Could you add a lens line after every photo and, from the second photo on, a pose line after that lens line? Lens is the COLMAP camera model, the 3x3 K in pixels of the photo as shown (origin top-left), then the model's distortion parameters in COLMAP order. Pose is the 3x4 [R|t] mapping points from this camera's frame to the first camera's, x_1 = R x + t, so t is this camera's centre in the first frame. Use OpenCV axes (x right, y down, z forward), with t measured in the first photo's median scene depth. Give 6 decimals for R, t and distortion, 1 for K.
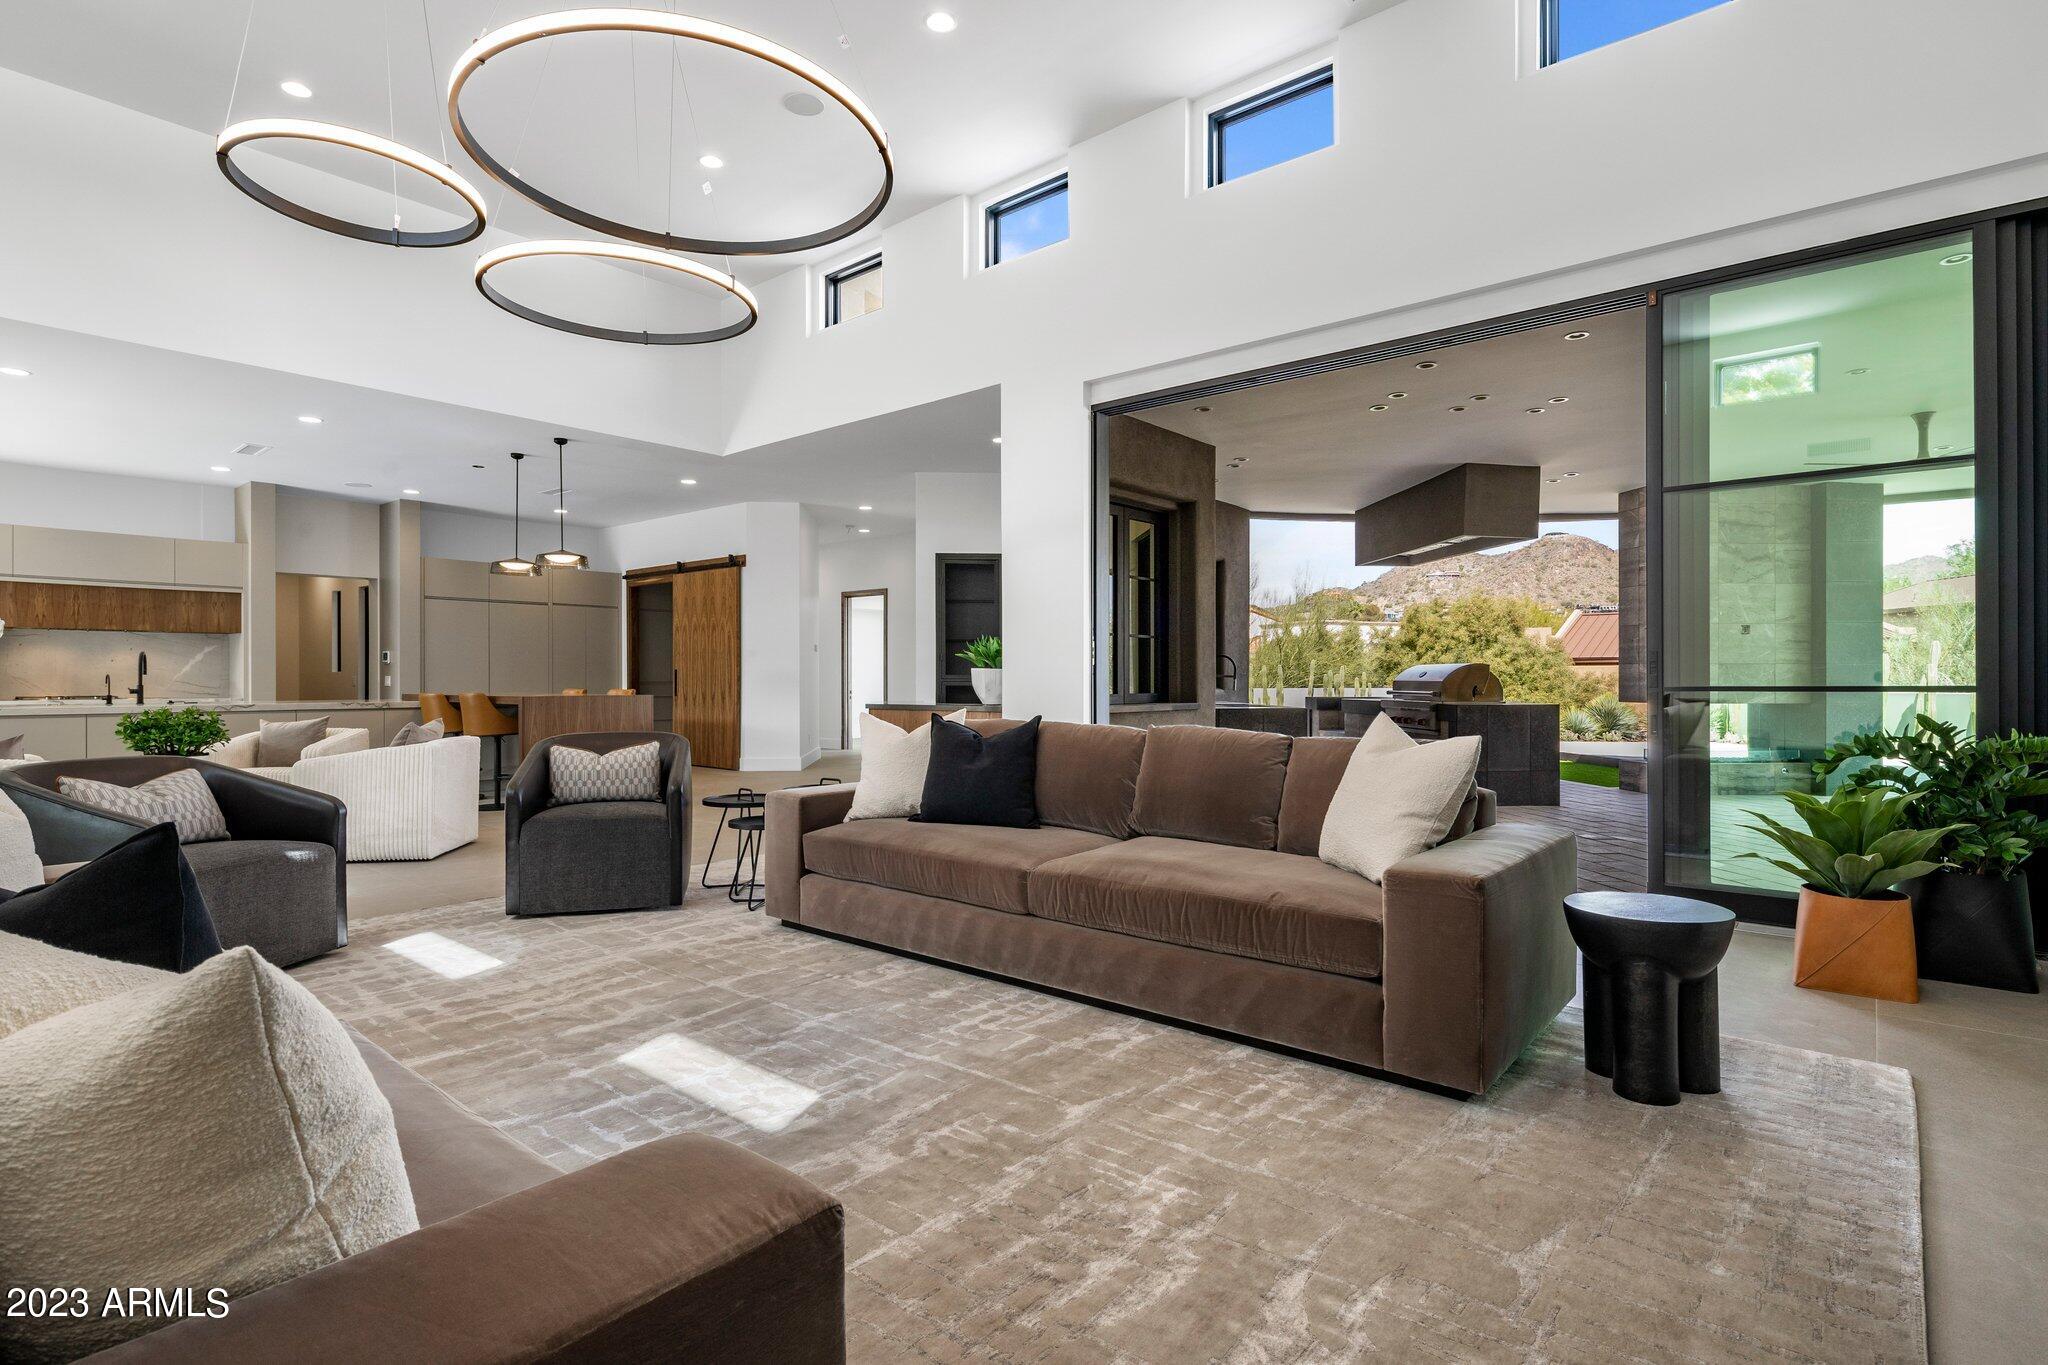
lens RADIAL K [[1011.2, 0, 1024.0], [0, 1011.2, 682.5], [0, 0, 1]] dist [-0.001882, -0.000448]
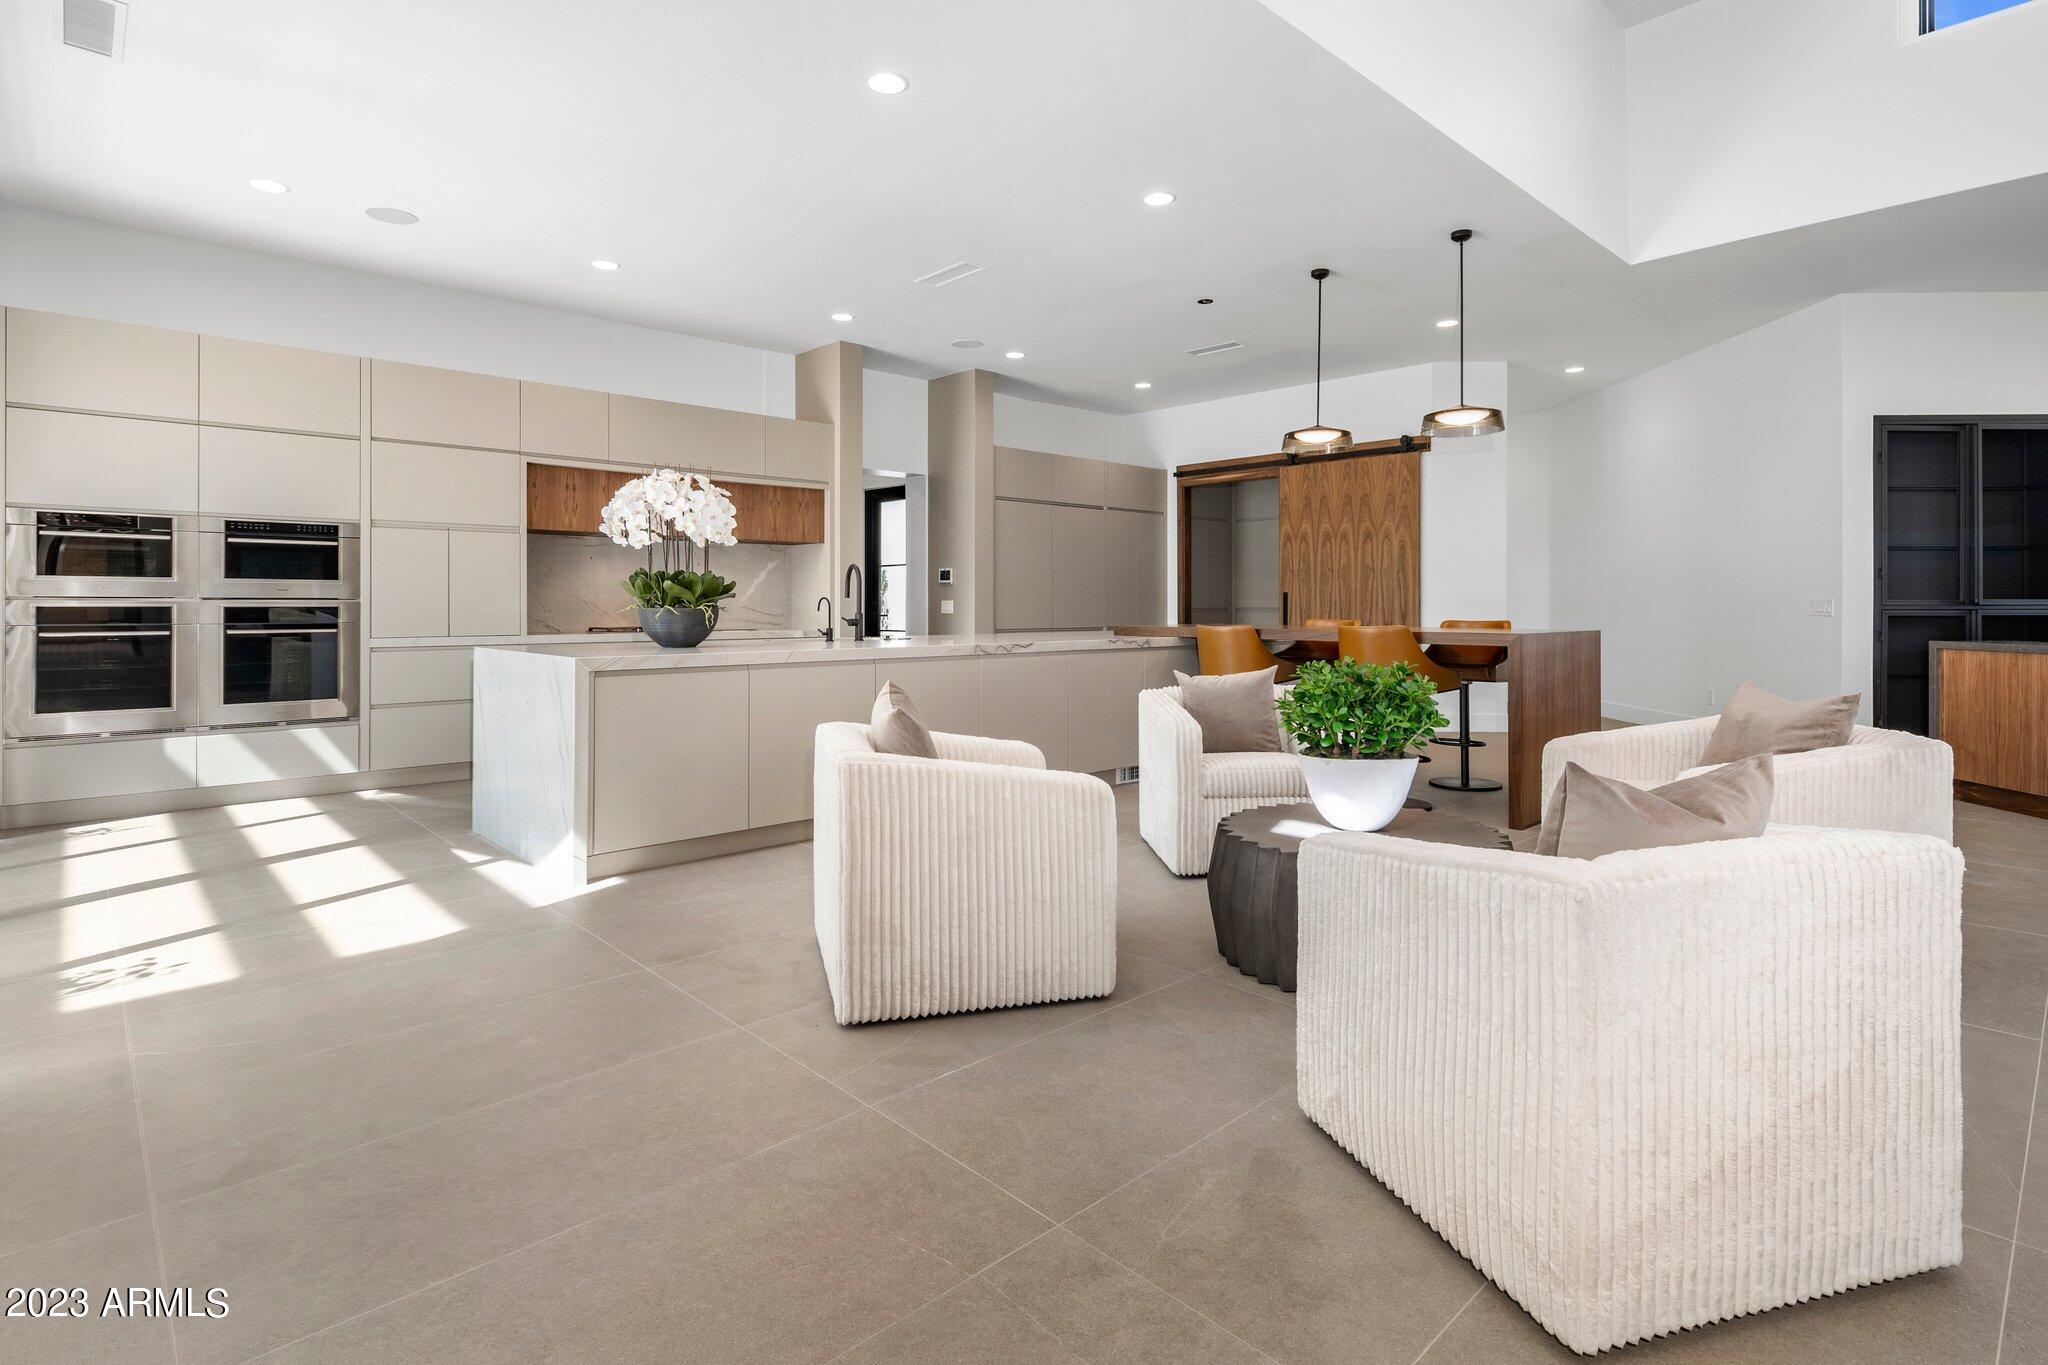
lens RADIAL K [[1010.4, 0, 1026.0], [0, 1010.4, 611.0], [0, 0, 1]] dist [-0.001910, -0.000379]
pose [[0.995110, 0.000776, -0.098769, -0.547902], [-0.000430, 0.999994, 0.003522, -0.001380], [0.098771, -0.003462, 0.995104, 0.269125]]
